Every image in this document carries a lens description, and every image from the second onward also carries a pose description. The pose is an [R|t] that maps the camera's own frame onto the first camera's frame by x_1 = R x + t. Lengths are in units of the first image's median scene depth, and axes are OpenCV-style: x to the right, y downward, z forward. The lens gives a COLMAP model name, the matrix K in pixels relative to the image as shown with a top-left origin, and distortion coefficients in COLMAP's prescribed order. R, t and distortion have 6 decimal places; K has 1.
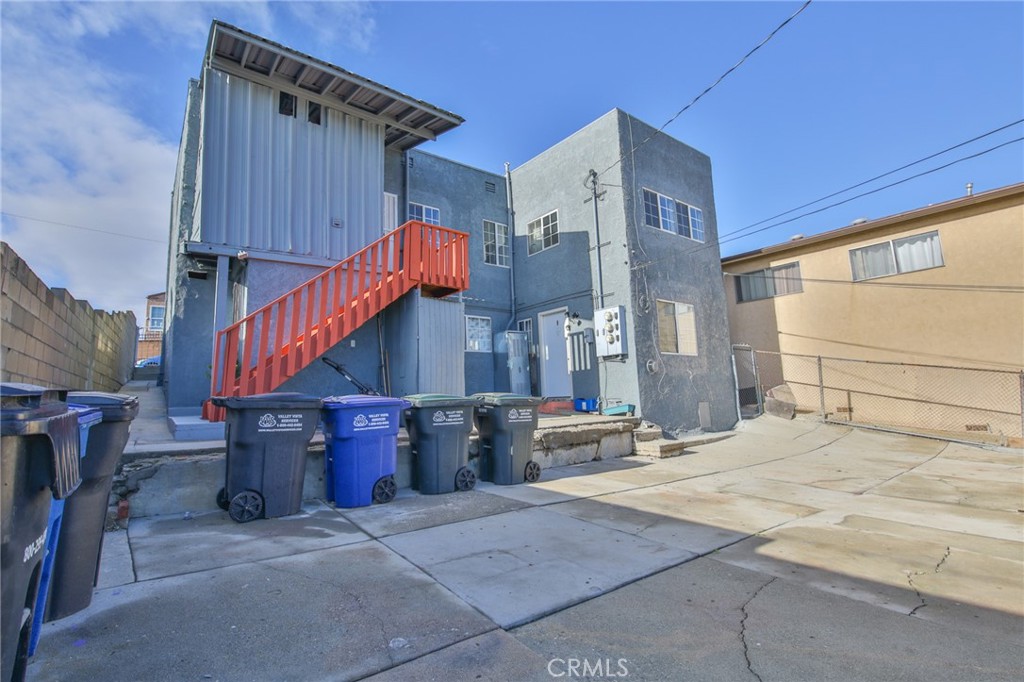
lens RADIAL K [[469.1, 0, 510.9], [0, 469.1, 337.5], [0, 0, 1]] dist [-0.011084, -0.000921]
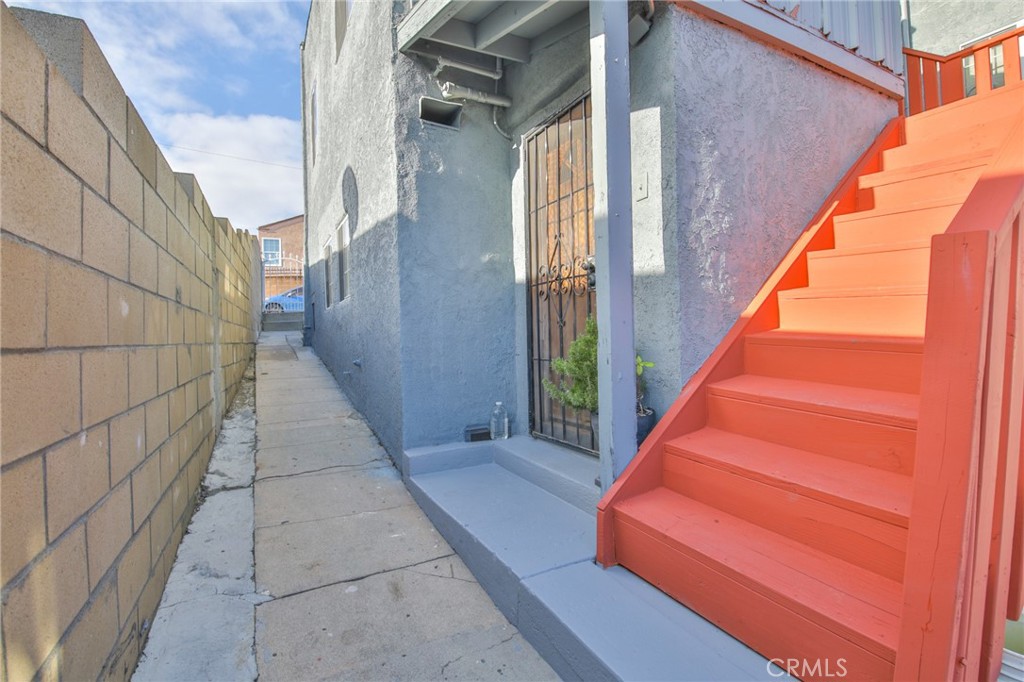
lens RADIAL K [[469.1, 0, 513.0], [0, 469.1, 336.5], [0, 0, 1]] dist [-0.011084, -0.000921]
pose [[0.987734, 0.016846, -0.155234, -0.553584], [0.004677, 0.990526, 0.137249, -0.000336], [0.156075, -0.136292, 0.978297, 0.604093]]
